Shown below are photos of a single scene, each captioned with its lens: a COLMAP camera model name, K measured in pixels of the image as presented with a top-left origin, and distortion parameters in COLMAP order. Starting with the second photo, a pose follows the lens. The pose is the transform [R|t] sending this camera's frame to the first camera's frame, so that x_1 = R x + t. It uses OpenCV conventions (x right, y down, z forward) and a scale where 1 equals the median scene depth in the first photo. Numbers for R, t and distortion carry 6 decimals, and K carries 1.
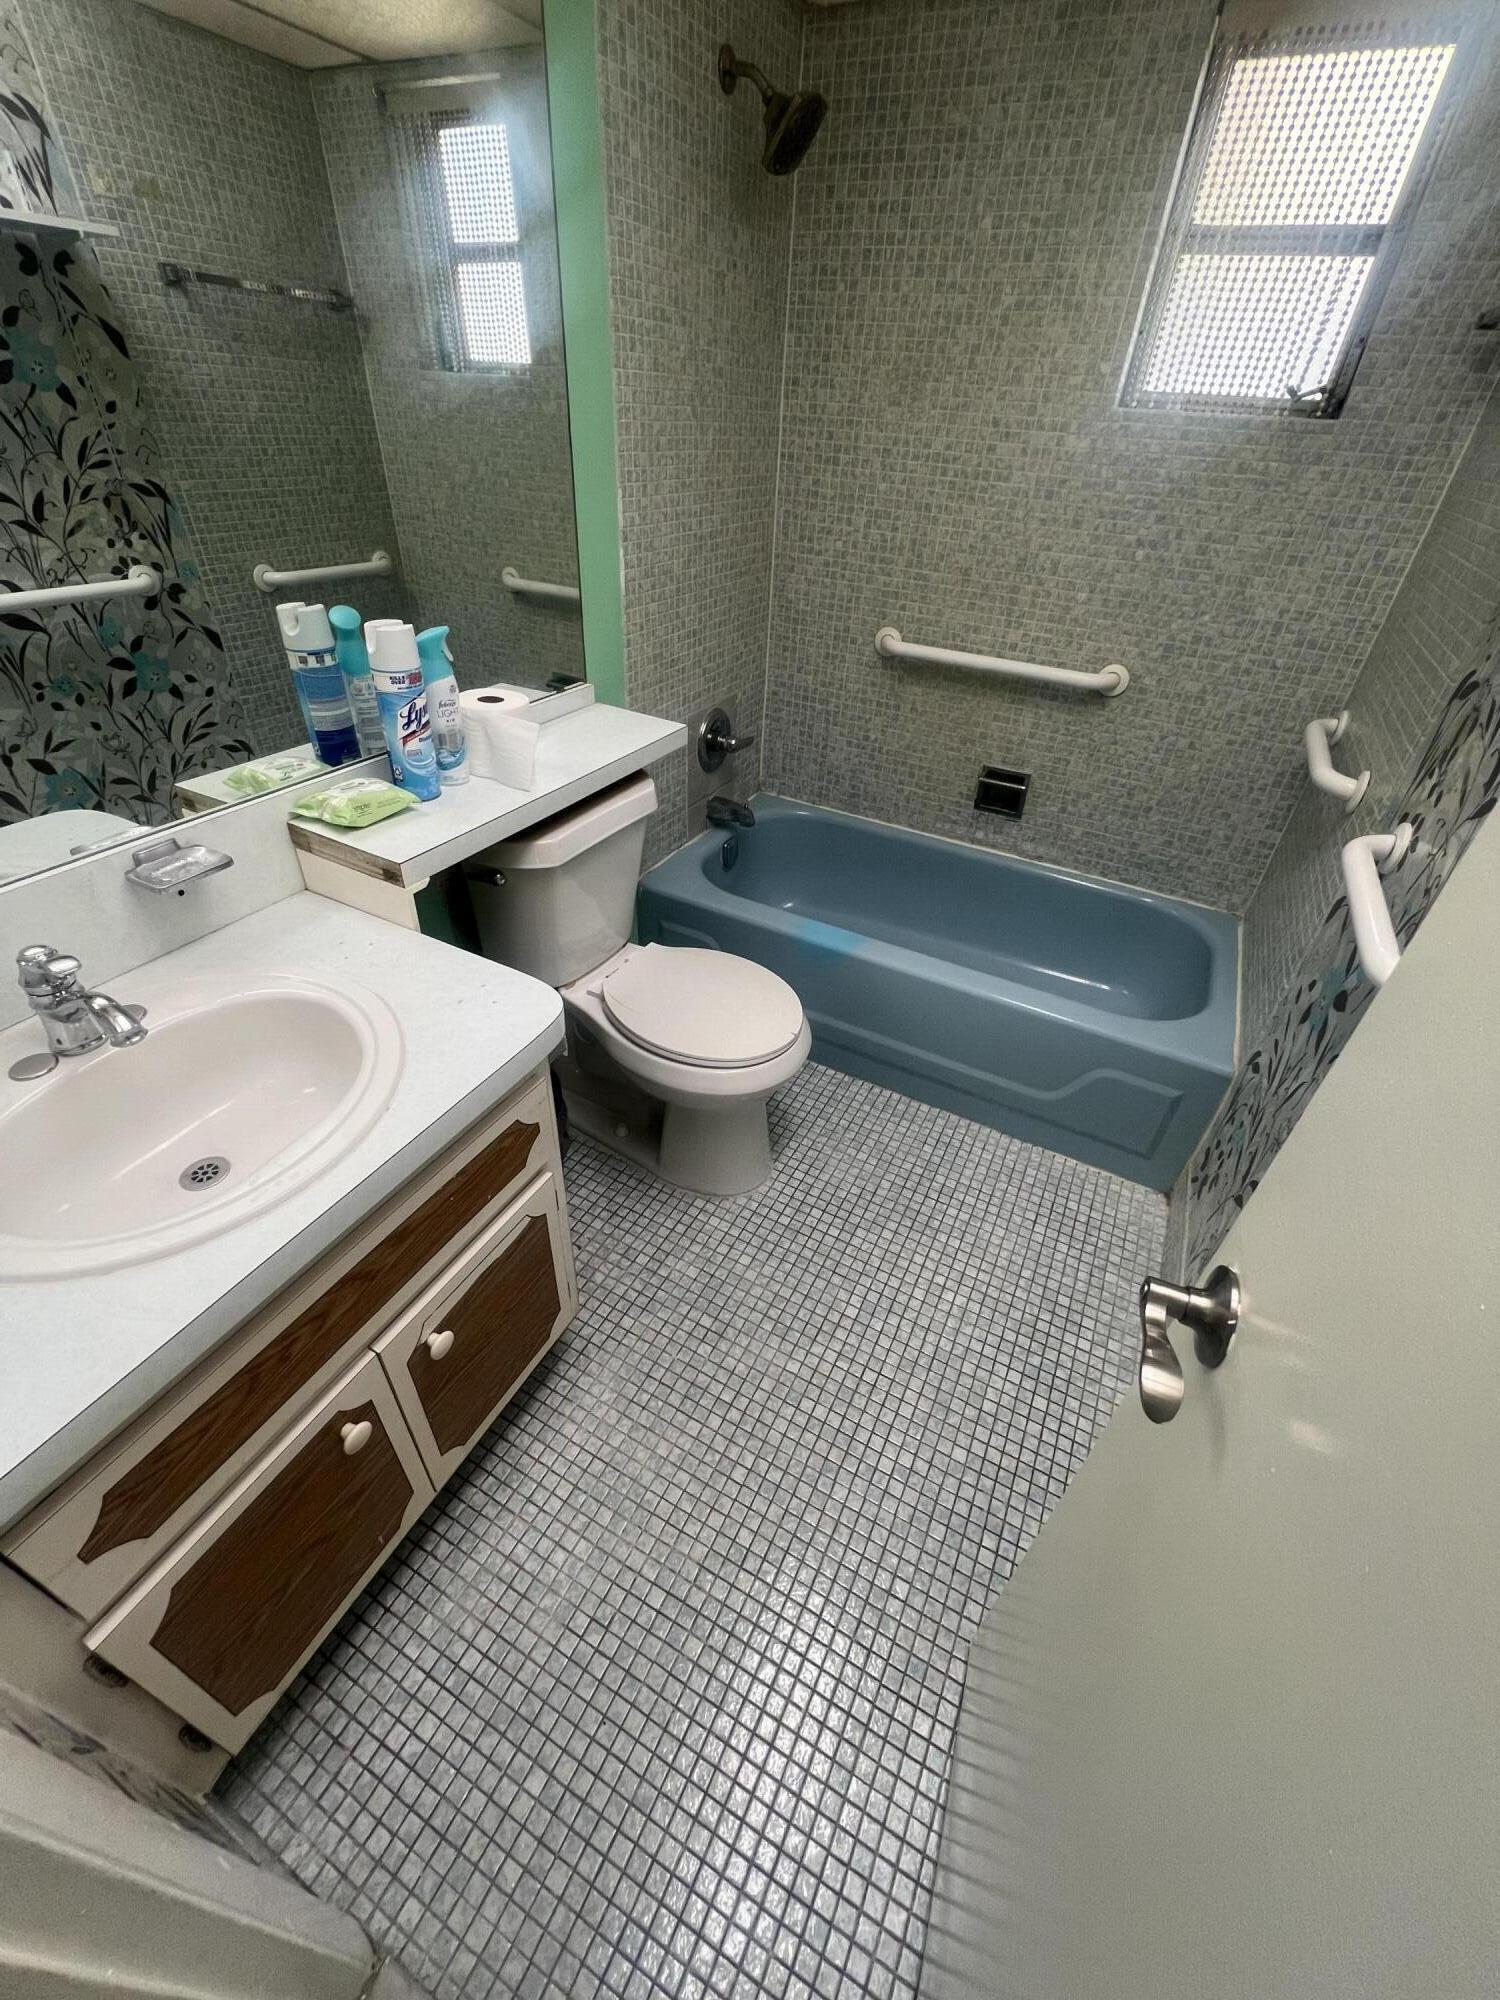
lens RADIAL K [[803.6, 0, 750.0], [0, 803.6, 1000.0], [0, 0, 1]] dist [-0.000492, 0.000018]
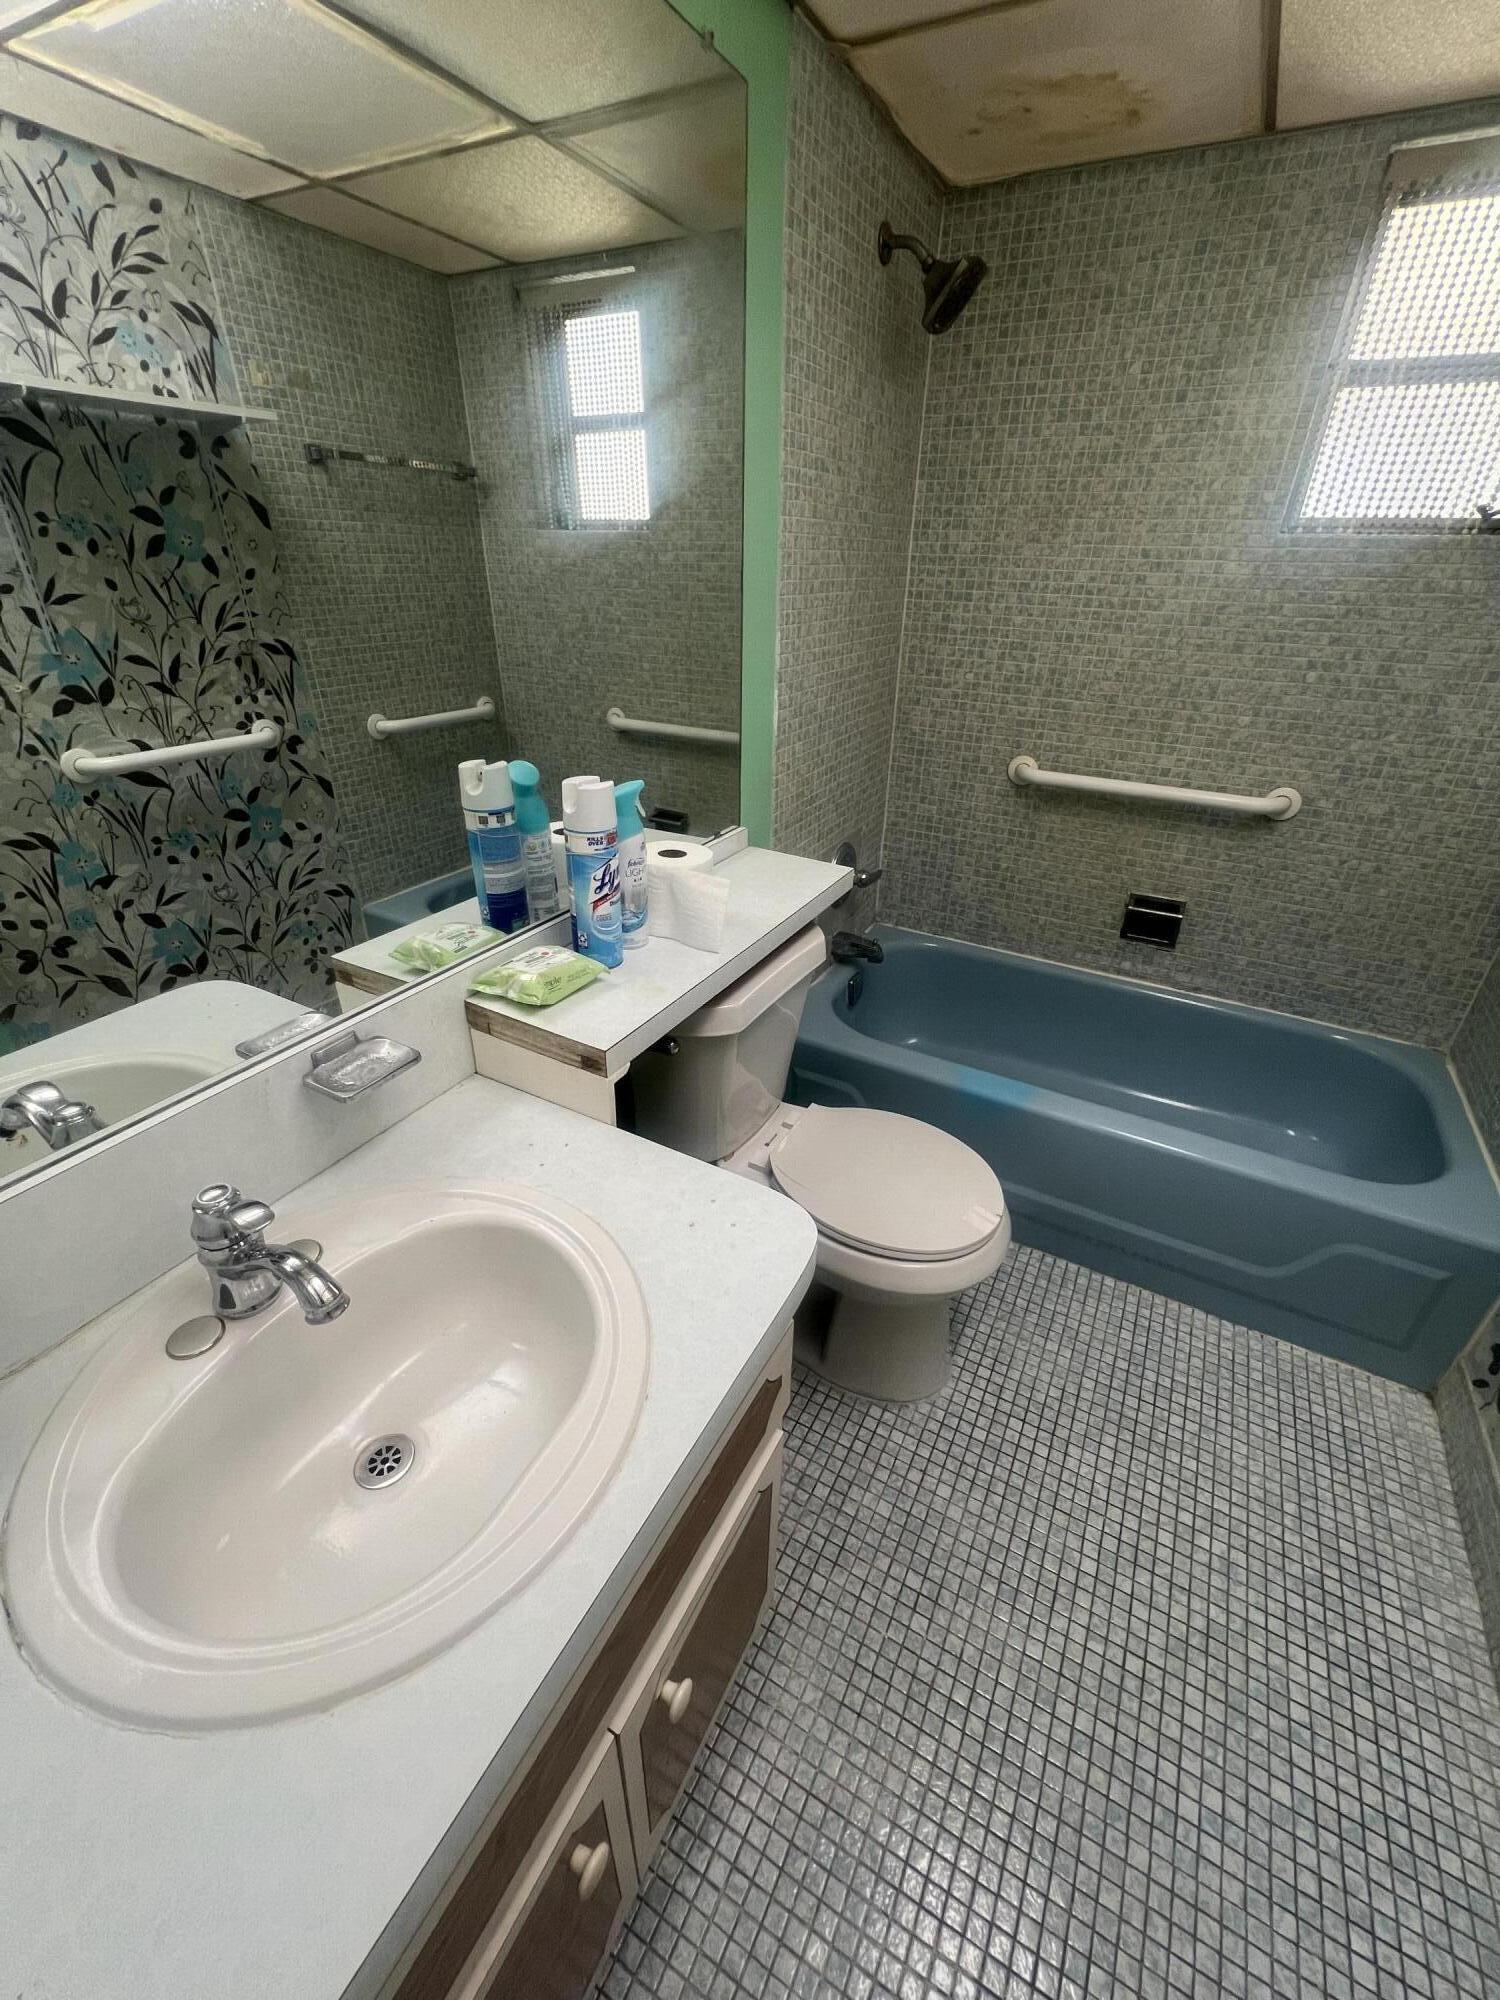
lens RADIAL K [[802.2, 0, 742.9], [0, 802.2, 997.8], [0, 0, 1]] dist [0.002065, -0.000800]
pose [[0.999206, -0.019852, -0.034543, -0.162072], [0.015105, 0.991054, -0.132605, -0.069090], [0.036866, 0.131978, 0.990567, 0.096374]]
